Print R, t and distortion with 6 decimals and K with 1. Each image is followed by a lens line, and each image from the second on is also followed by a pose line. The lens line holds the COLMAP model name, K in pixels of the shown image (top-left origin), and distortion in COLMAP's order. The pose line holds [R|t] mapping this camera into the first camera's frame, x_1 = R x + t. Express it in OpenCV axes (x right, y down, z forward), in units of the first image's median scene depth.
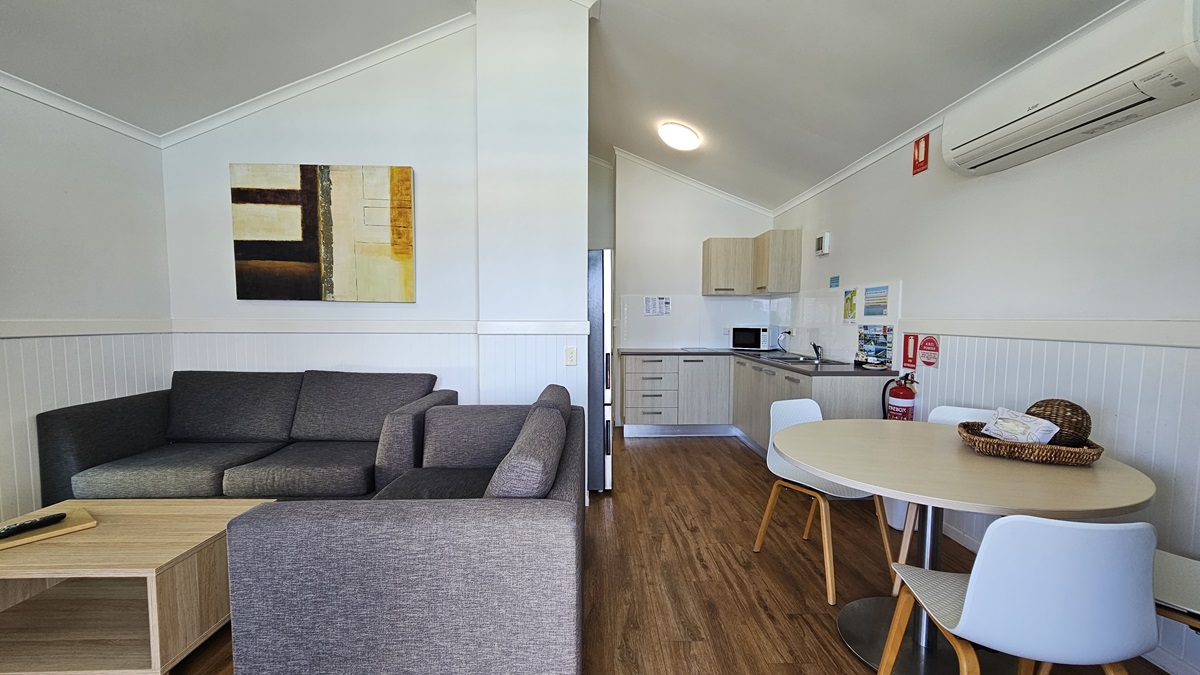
lens RADIAL K [[492.0, 0, 598.4], [0, 492.0, 352.9], [0, 0, 1]] dist [-0.007918, 0.004460]
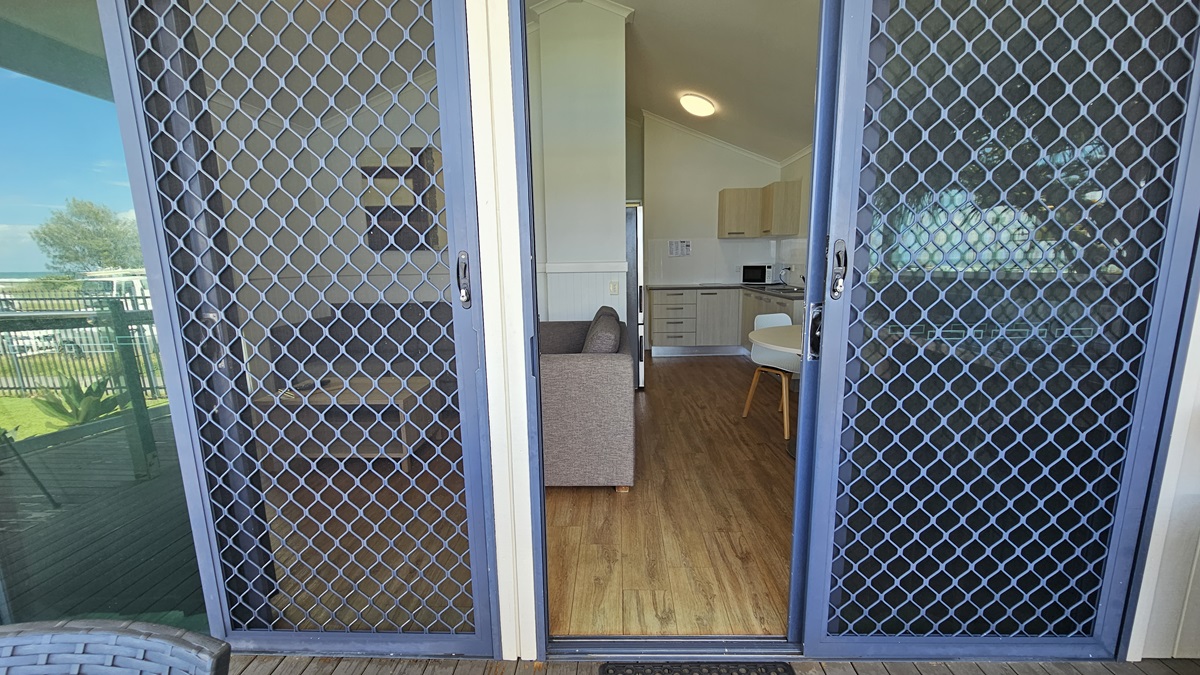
lens RADIAL K [[492.0, 0, 598.4], [0, 492.0, 352.9], [0, 0, 1]] dist [-0.007918, 0.004460]
pose [[0.998668, -0.010655, -0.050489, -0.029352], [0.016347, 0.993381, 0.113698, 0.027075], [0.048944, -0.114372, 0.992232, -0.343948]]
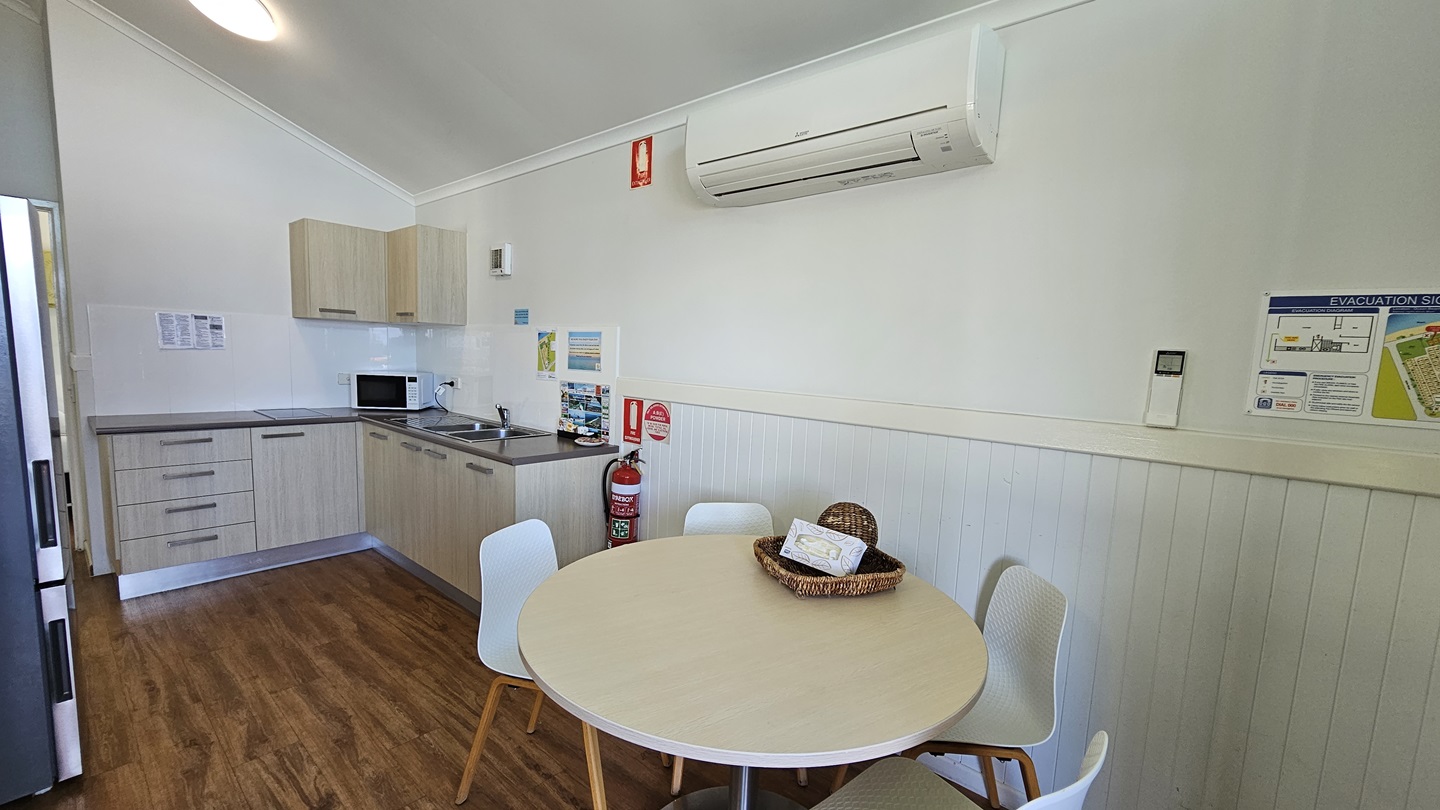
lens RADIAL K [[590.4, 0, 718.1], [0, 590.4, 423.4], [0, 0, 1]] dist [-0.007918, 0.004460]
pose [[0.662893, -0.059629, 0.746336, 0.027994], [0.011288, 0.997506, 0.069671, -0.055739], [-0.748629, -0.037759, 0.661913, 0.256024]]
